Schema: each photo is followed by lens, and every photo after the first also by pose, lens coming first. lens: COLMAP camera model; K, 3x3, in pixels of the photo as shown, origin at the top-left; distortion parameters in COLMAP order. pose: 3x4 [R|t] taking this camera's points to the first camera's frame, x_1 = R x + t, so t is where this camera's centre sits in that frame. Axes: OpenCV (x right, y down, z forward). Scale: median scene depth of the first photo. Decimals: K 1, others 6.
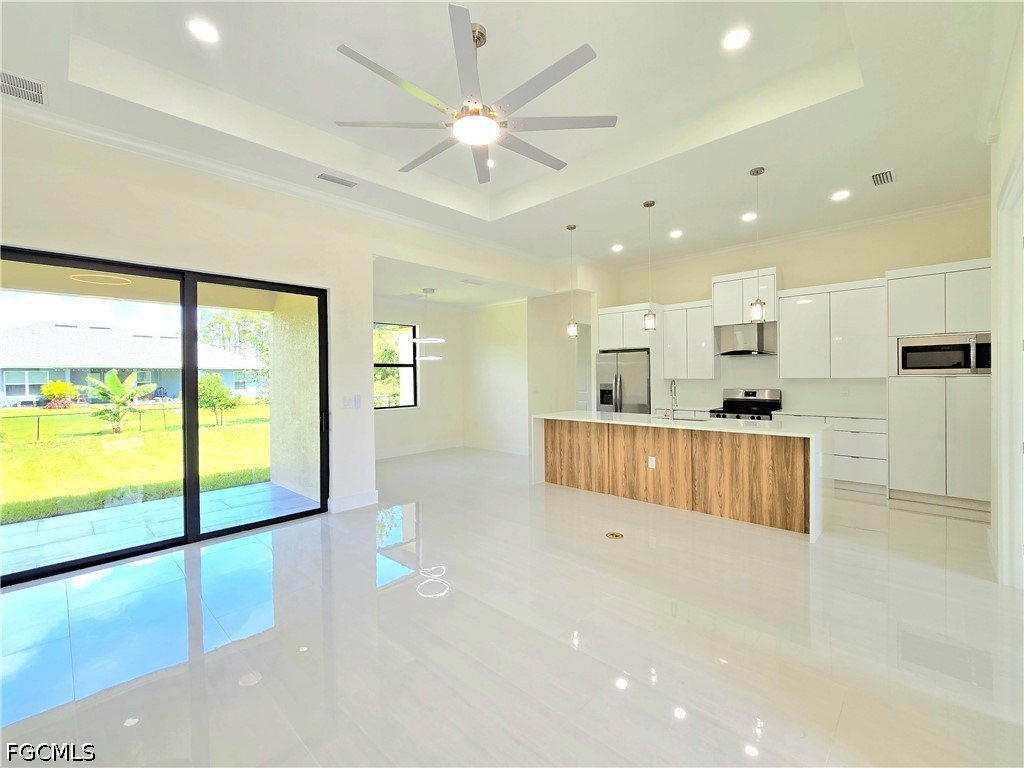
lens RADIAL K [[435.2, 0, 518.0], [0, 435.2, 380.6], [0, 0, 1]] dist [0.001373, 0.000350]
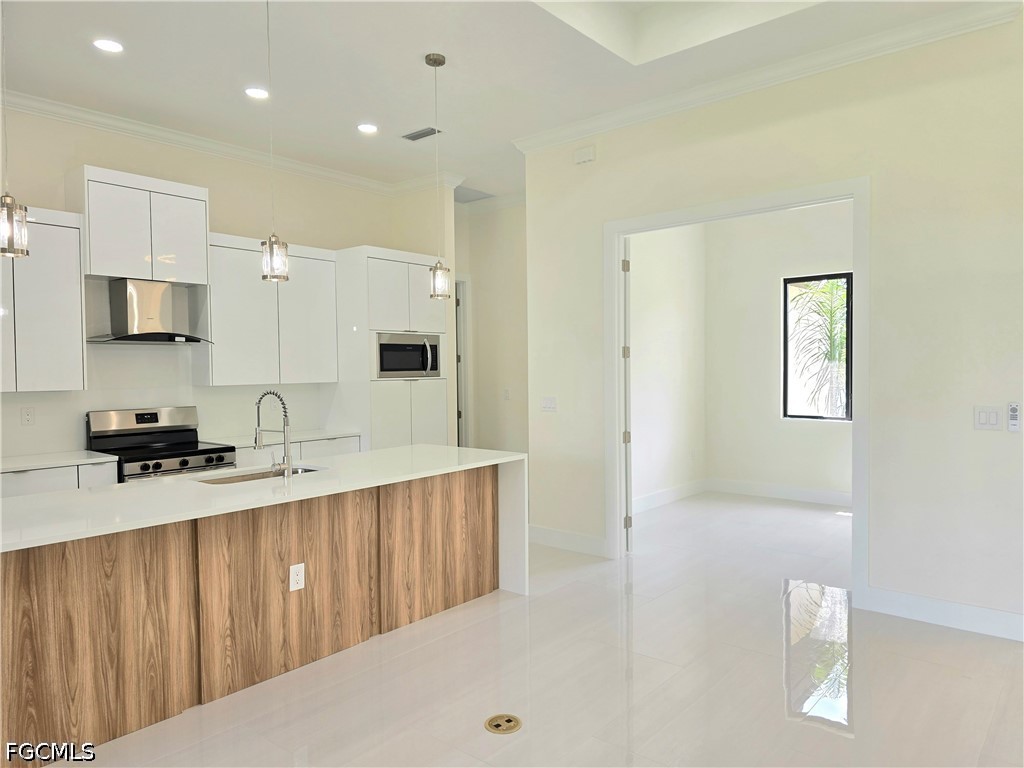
lens RADIAL K [[692.8, 0, 527.5], [0, 692.8, 388.3], [0, 0, 1]] dist [0.002878, -0.003337]
pose [[-0.065146, -0.018729, 0.997700, -0.395458], [0.023371, 0.999521, 0.020289, -0.013733], [-0.997602, 0.024639, -0.064677, 0.768584]]
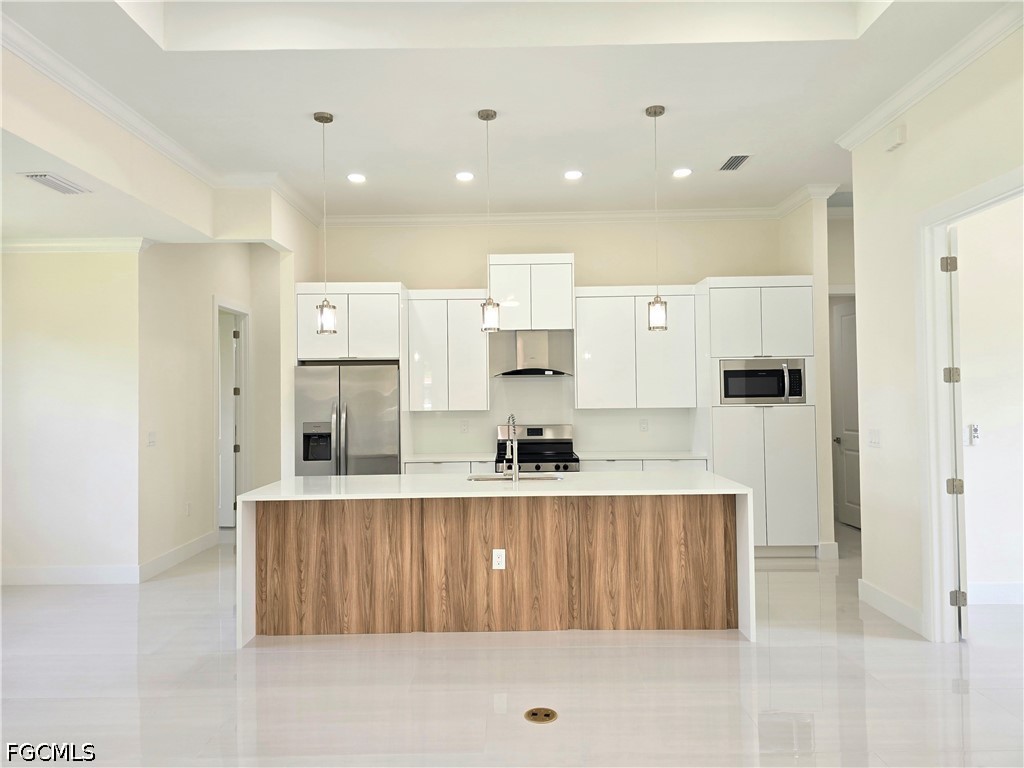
lens RADIAL K [[678.0, 0, 506.2], [0, 678.0, 383.3], [0, 0, 1]] dist [0.048908, -0.001232]
pose [[0.738875, 0.014380, 0.673689, -0.282083], [0.011833, 0.999341, -0.034309, -0.013062], [-0.673739, 0.033322, 0.738218, 0.305824]]
